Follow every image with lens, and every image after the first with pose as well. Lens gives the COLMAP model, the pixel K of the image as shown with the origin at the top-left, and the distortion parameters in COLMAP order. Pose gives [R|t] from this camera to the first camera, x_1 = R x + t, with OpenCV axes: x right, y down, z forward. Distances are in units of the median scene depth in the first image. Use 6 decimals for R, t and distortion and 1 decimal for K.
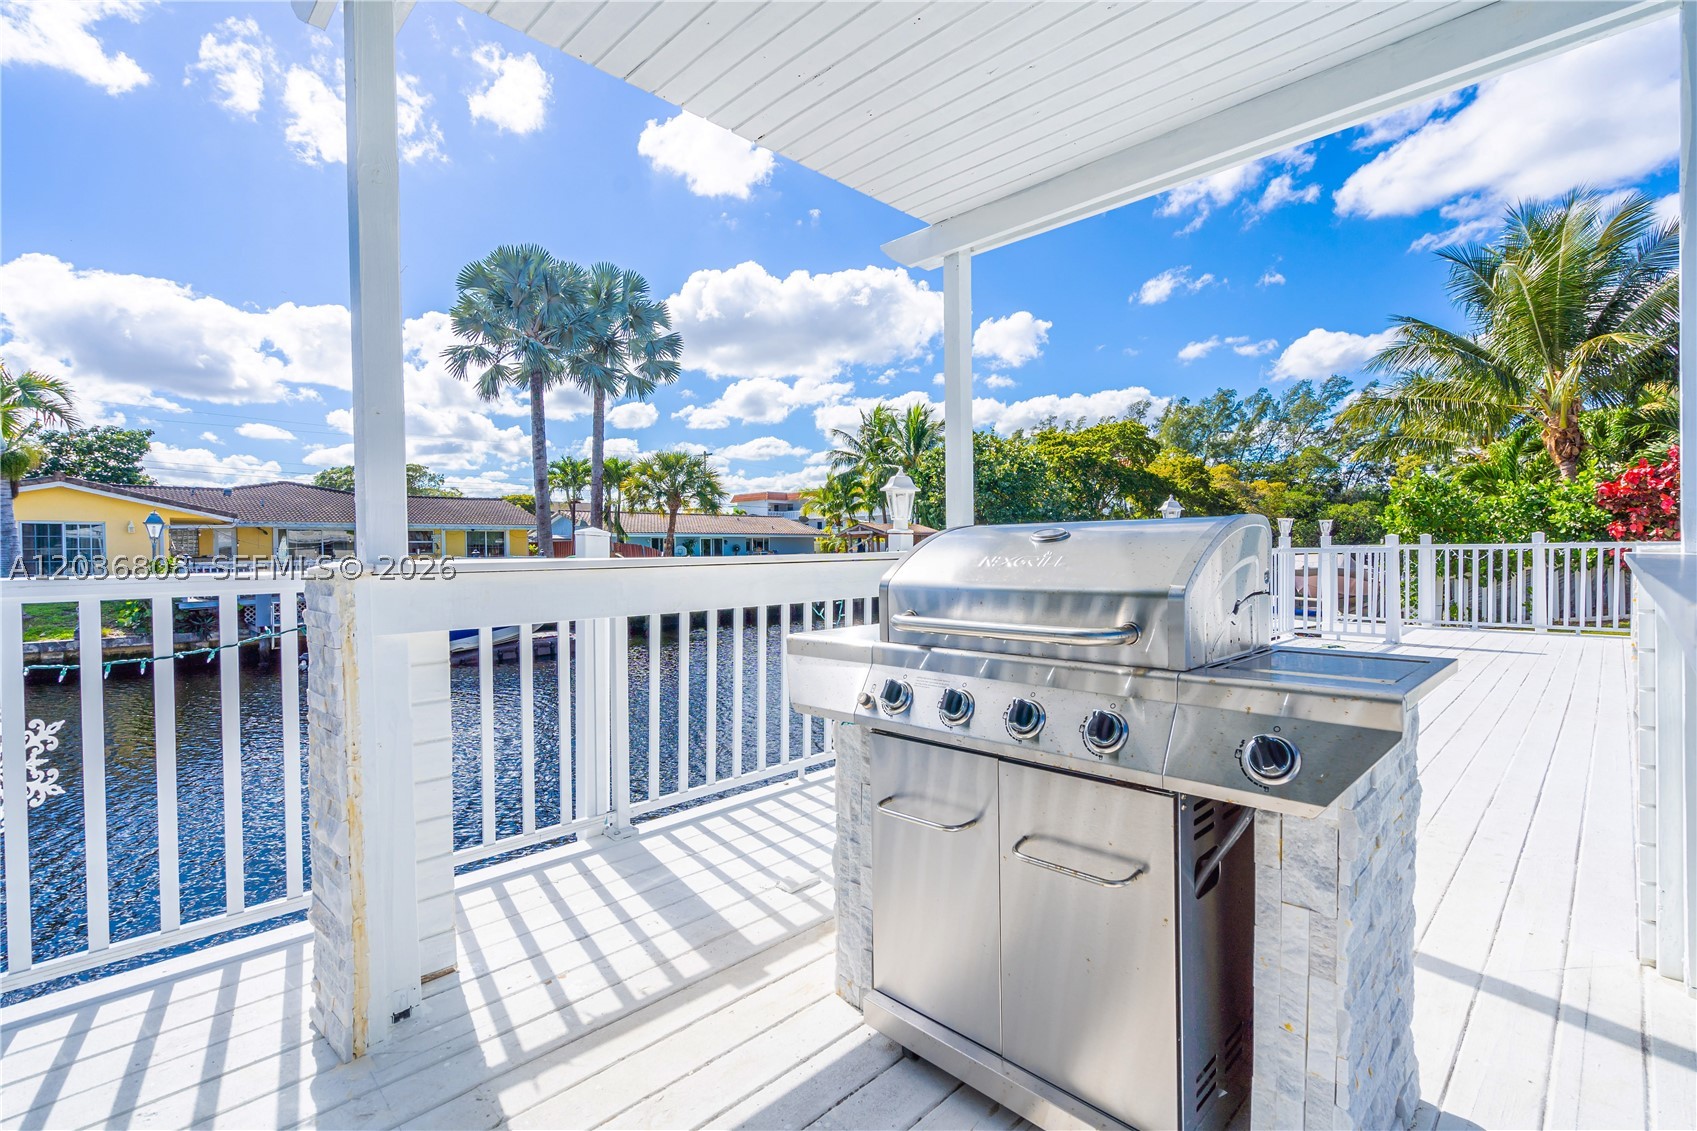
lens RADIAL K [[781.4, 0, 842.5], [0, 781.4, 587.7], [0, 0, 1]] dist [-0.001082, -0.000045]
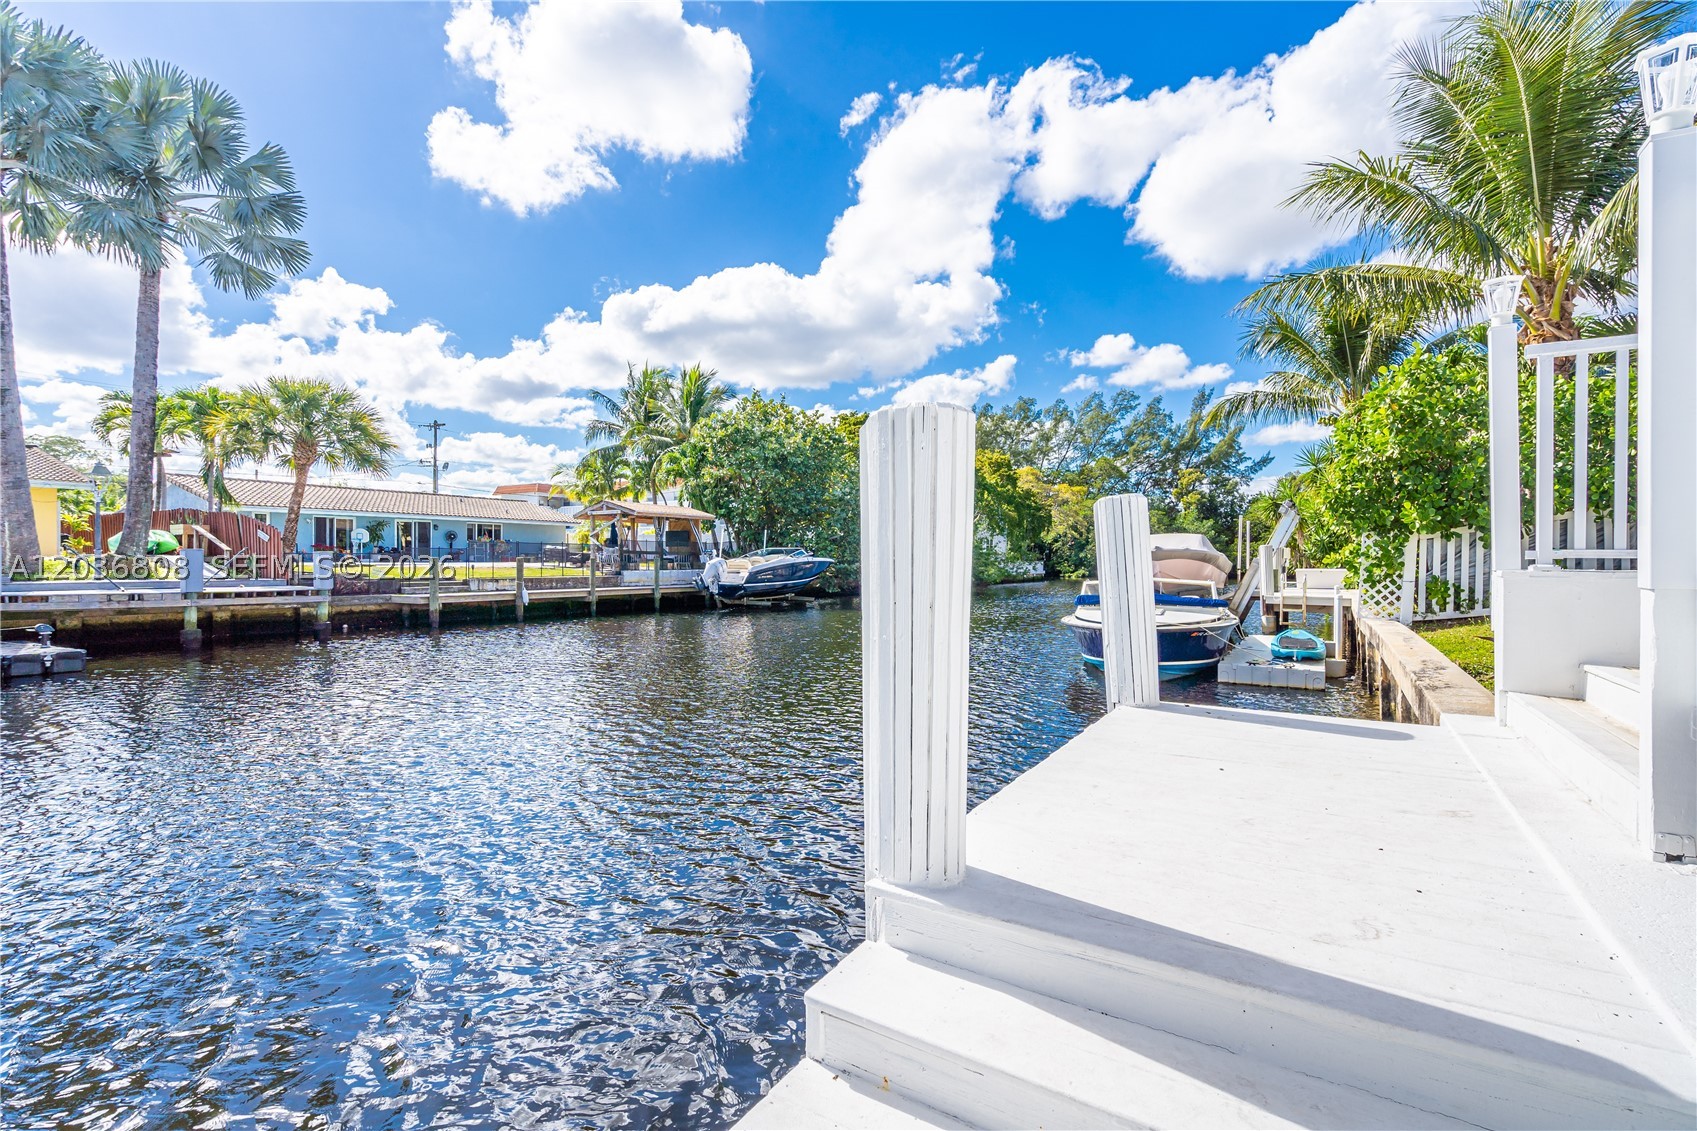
lens RADIAL K [[768.7, 0, 848.5], [0, 768.7, 565.5], [0, 0, 1]] dist [-0.000427, 0.000324]
pose [[0.971452, 0.010306, 0.237014, 0.063601], [0.000898, 0.998889, -0.047113, 0.014129], [-0.237236, 0.045981, 0.970363, 0.183944]]
